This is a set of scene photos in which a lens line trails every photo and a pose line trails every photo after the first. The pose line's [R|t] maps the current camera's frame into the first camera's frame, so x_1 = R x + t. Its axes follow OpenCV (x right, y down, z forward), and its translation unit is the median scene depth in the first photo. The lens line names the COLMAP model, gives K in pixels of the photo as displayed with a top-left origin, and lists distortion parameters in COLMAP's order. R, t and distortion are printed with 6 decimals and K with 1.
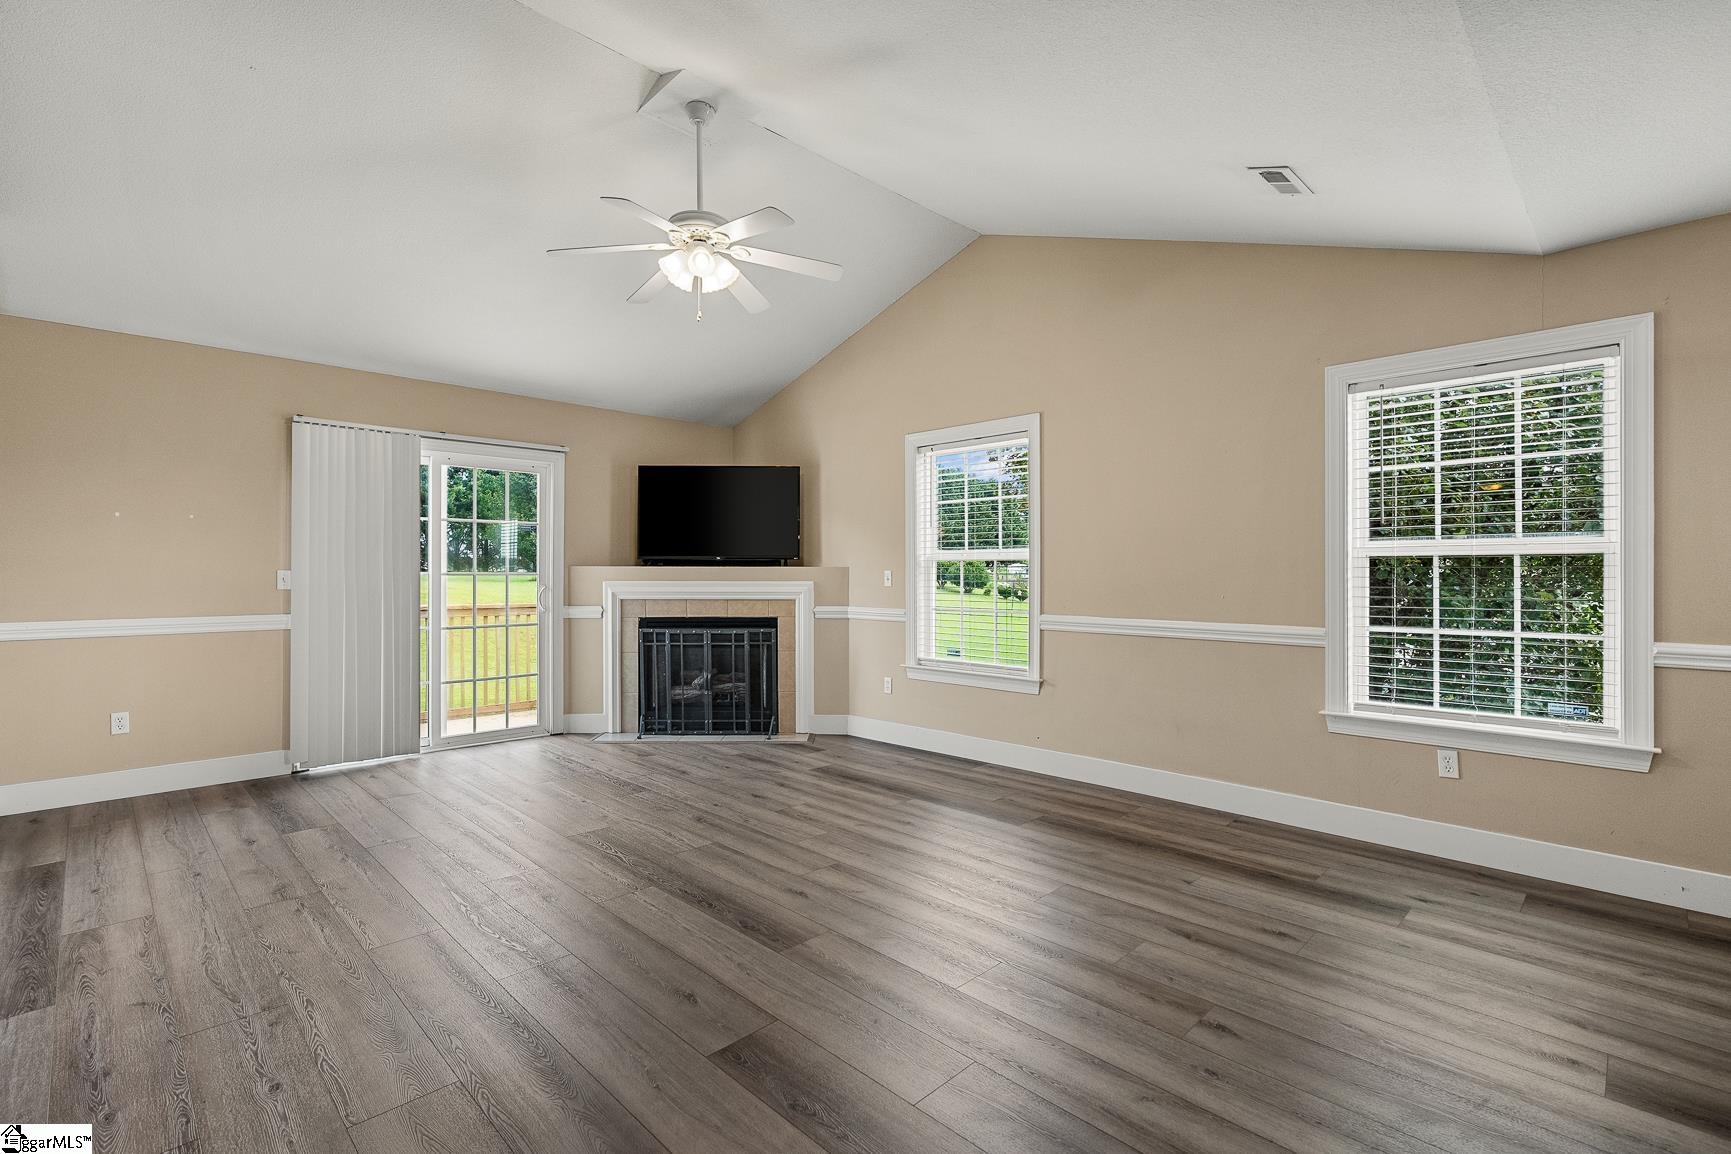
lens RADIAL K [[786.7, 0, 876.8], [0, 786.7, 573.2], [0, 0, 1]] dist [-0.005836, 0.001509]
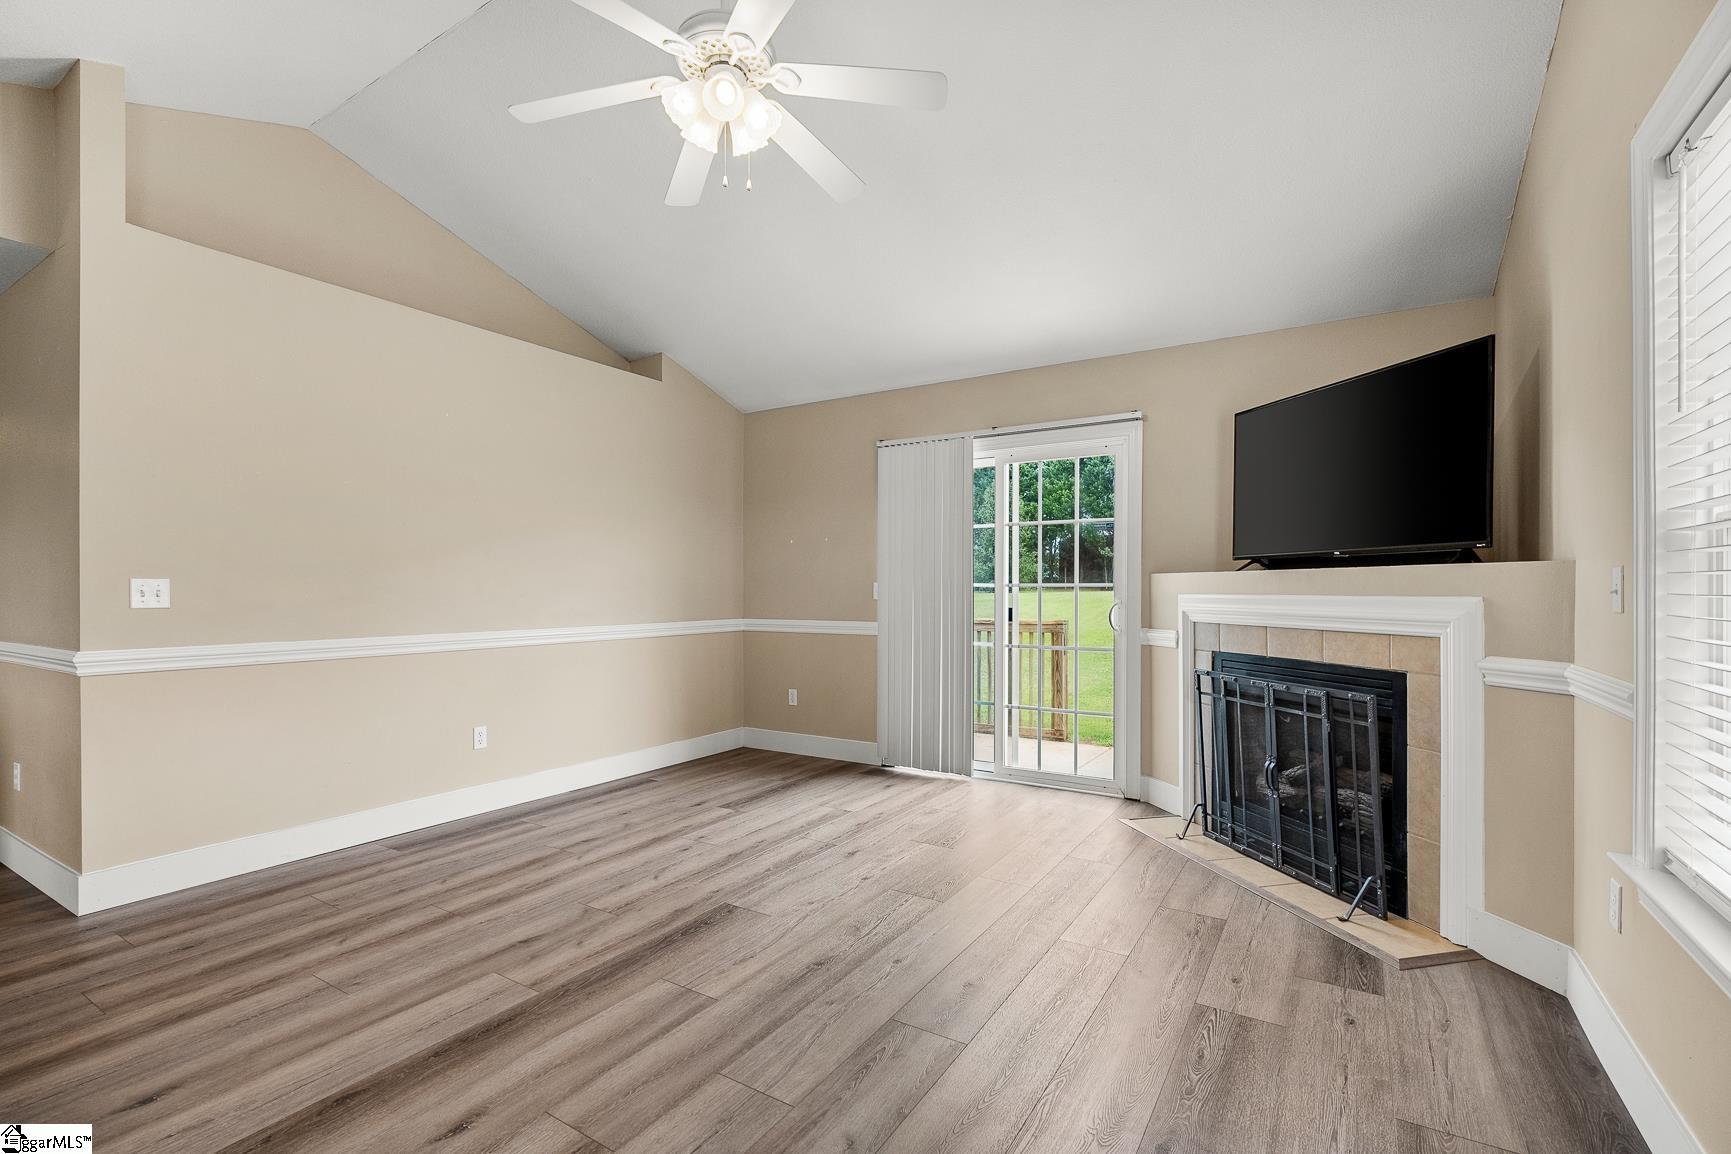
lens RADIAL K [[786.7, 0, 873.7], [0, 786.7, 597.5], [0, 0, 1]] dist [-0.005836, 0.001509]
pose [[0.213274, 0.007447, -0.976964, 0.269859], [0.000713, 0.999969, 0.007778, 0.007324], [0.976992, -0.002356, 0.213263, 0.605717]]
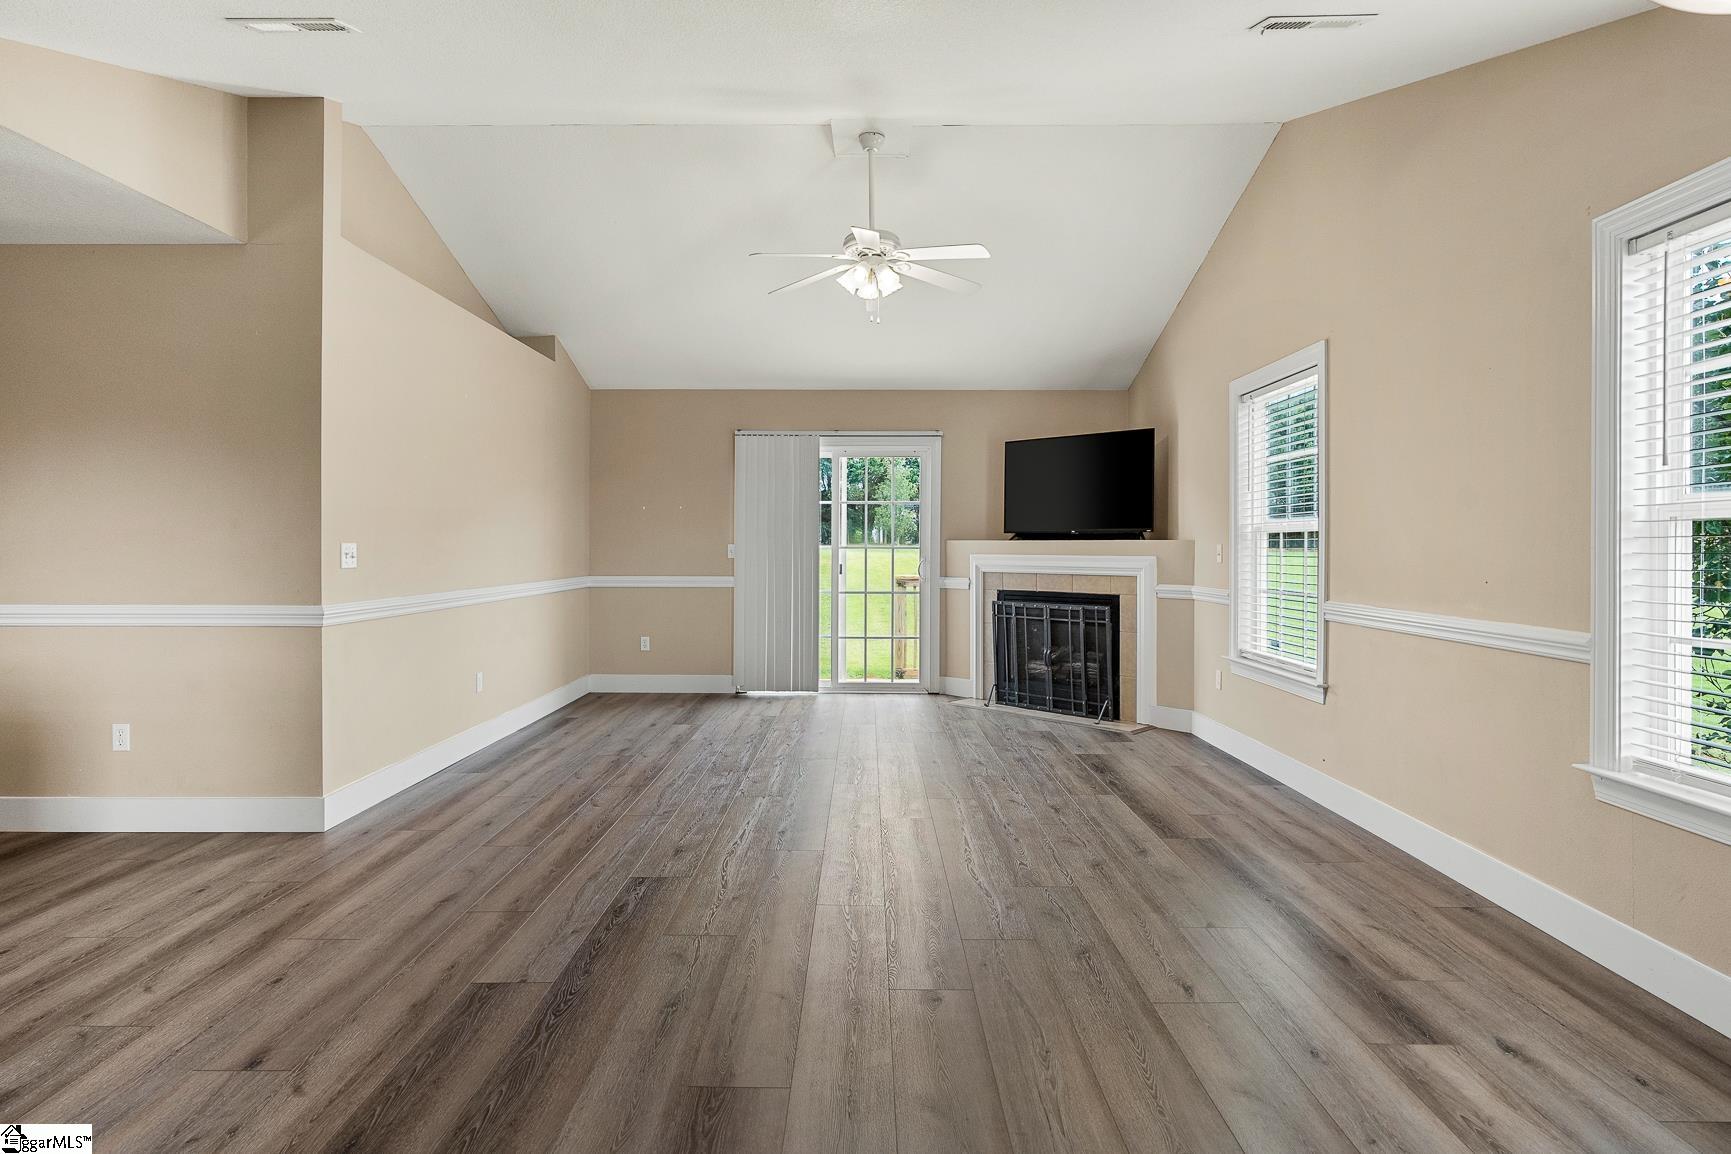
lens RADIAL K [[911.9, 0, 874.1], [0, 911.9, 552.2], [0, 0, 1]] dist [0.007395, 0.002224]
pose [[0.701271, 0.004940, -0.712878, 0.444941], [-0.002156, 0.999986, 0.004809, 0.001487], [0.712891, -0.001835, 0.701272, 0.047249]]
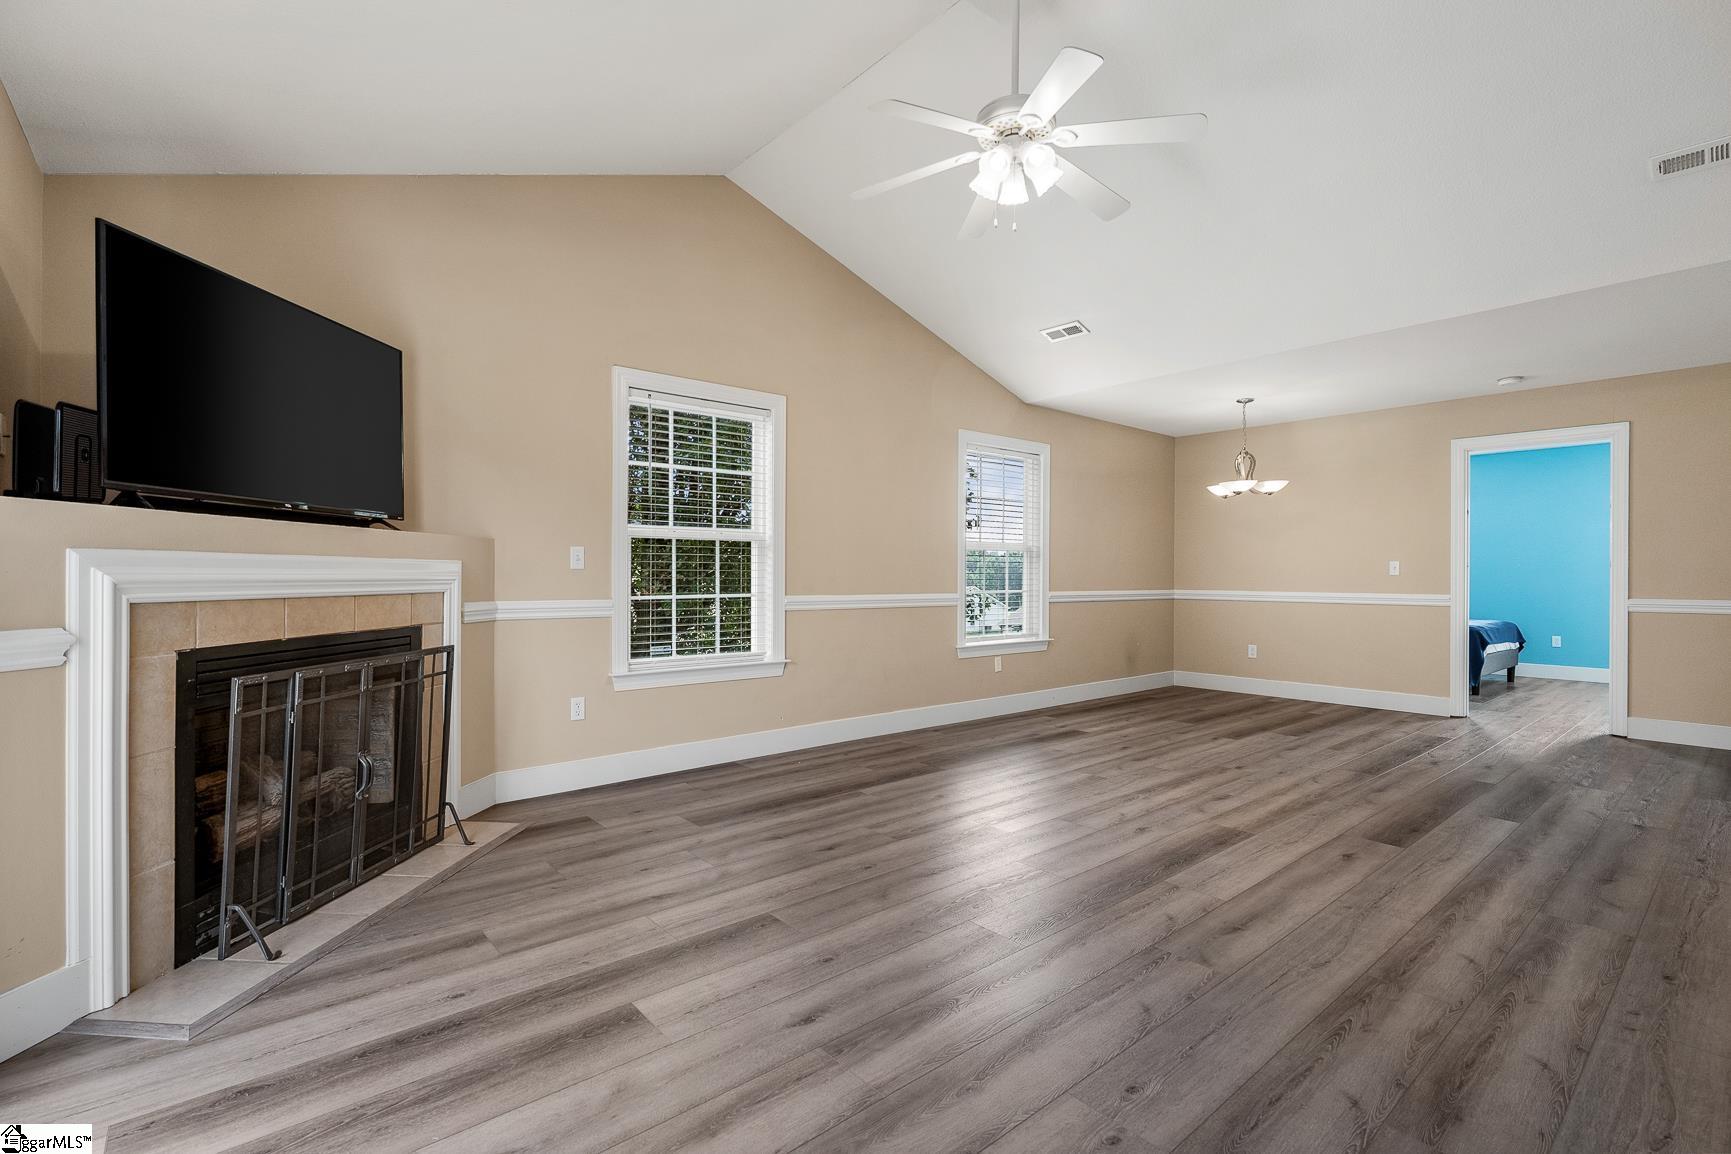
lens RADIAL K [[786.7, 0, 867.7], [0, 786.7, 574.8], [0, 0, 1]] dist [-0.005836, 0.001509]
pose [[0.105865, -0.018012, 0.994217, -0.642711], [-0.013186, 0.999723, 0.019515, 0.009235], [-0.994293, -0.015175, 0.105598, 0.655776]]
